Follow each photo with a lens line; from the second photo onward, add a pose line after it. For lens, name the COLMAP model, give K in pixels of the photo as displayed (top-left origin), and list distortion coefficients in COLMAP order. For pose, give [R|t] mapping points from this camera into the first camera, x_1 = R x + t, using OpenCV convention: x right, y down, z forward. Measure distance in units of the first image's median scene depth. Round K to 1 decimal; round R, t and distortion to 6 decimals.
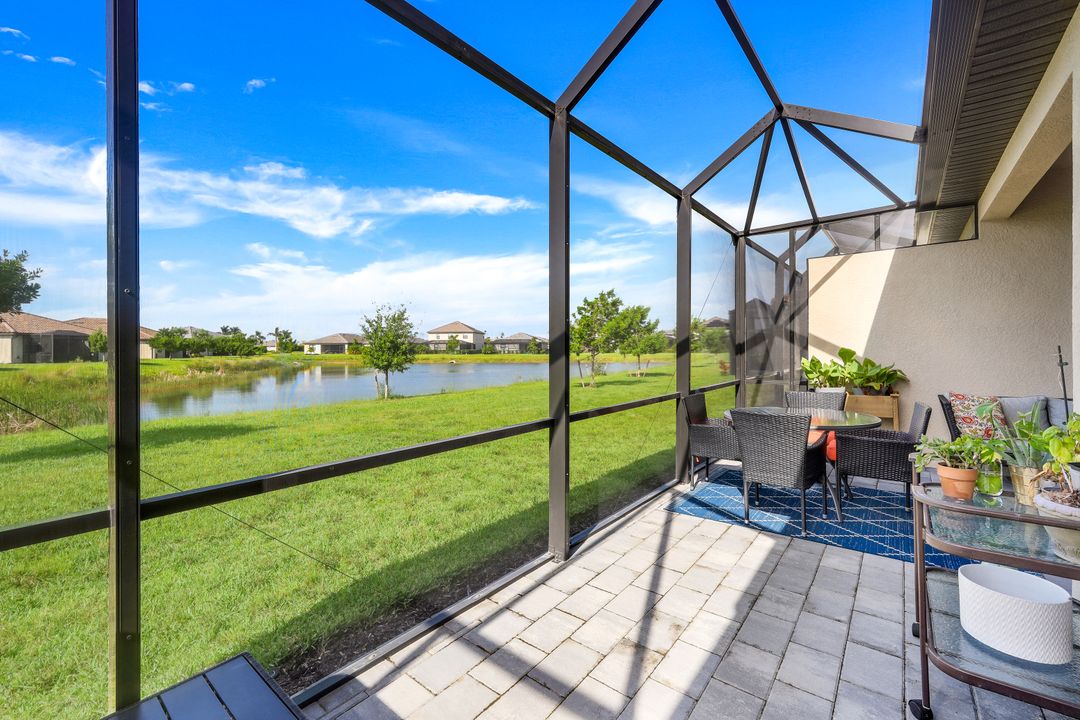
lens RADIAL K [[457.3, 0, 543.9], [0, 457.3, 348.7], [0, 0, 1]] dist [0.000283, 0.000106]
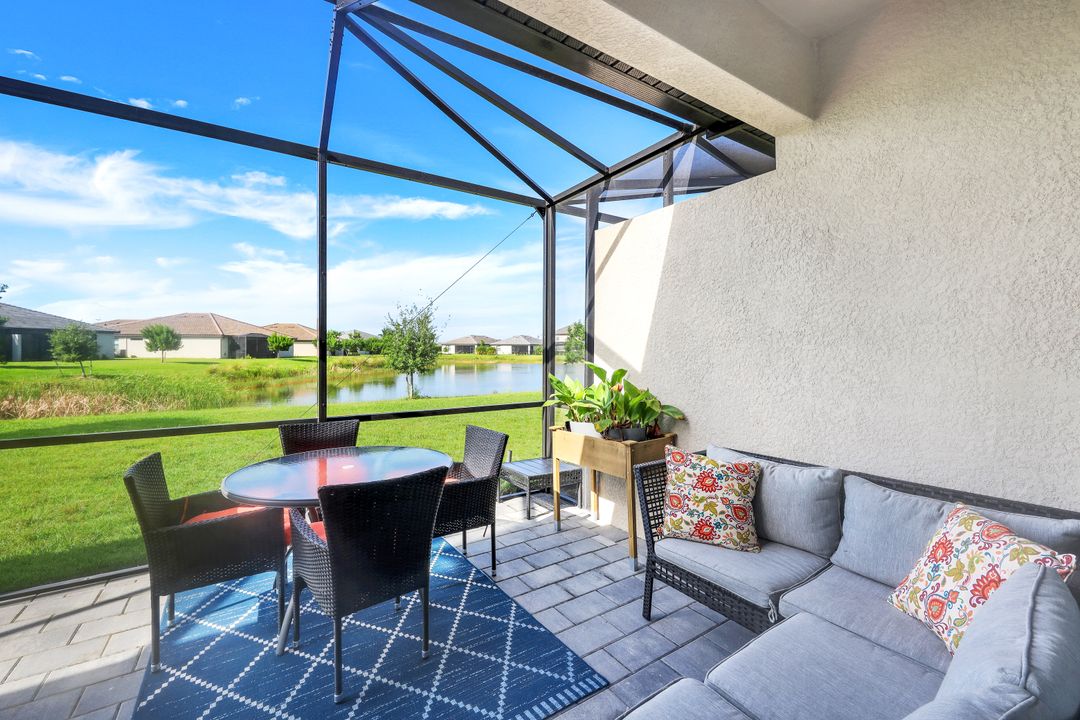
lens RADIAL K [[444.0, 0, 555.9], [0, 444.0, 358.7], [0, 0, 1]] dist [0.001657, 0.000632]
pose [[0.956108, 0.016369, -0.292557, 1.257287], [-0.010968, 0.999738, 0.020093, -0.027483], [0.292809, -0.016002, 0.956037, 0.593372]]
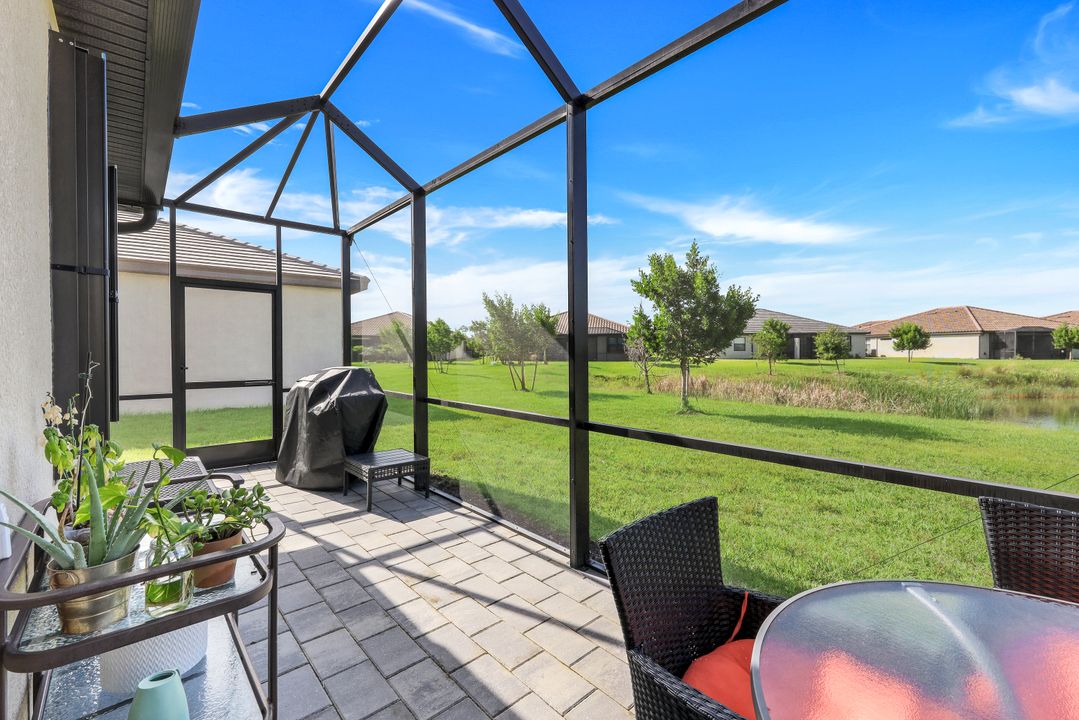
lens RADIAL K [[441.0, 0, 518.1], [0, 441.0, 359.0], [0, 0, 1]] dist [-0.003473, -0.000300]
pose [[-0.187934, 0.024747, -0.981870, 0.900553], [0.007393, 0.999690, 0.023781, -0.005386], [0.982154, -0.002789, -0.188059, 0.972737]]
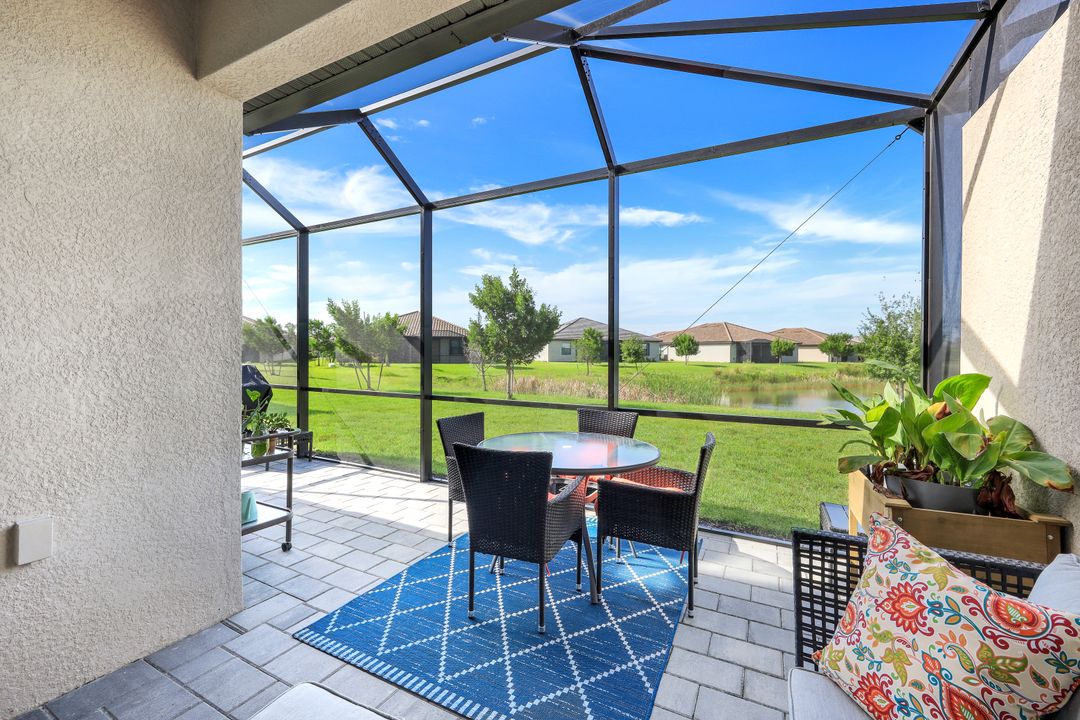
lens RADIAL K [[458.2, 0, 523.6], [0, 458.2, 357.8], [0, 0, 1]] dist [-0.008453, 0.001011]
pose [[0.167180, 0.016249, -0.985792, 1.559123], [-0.006383, 0.999861, 0.015399, -0.008419], [0.985906, 0.003718, 0.167261, 0.989932]]
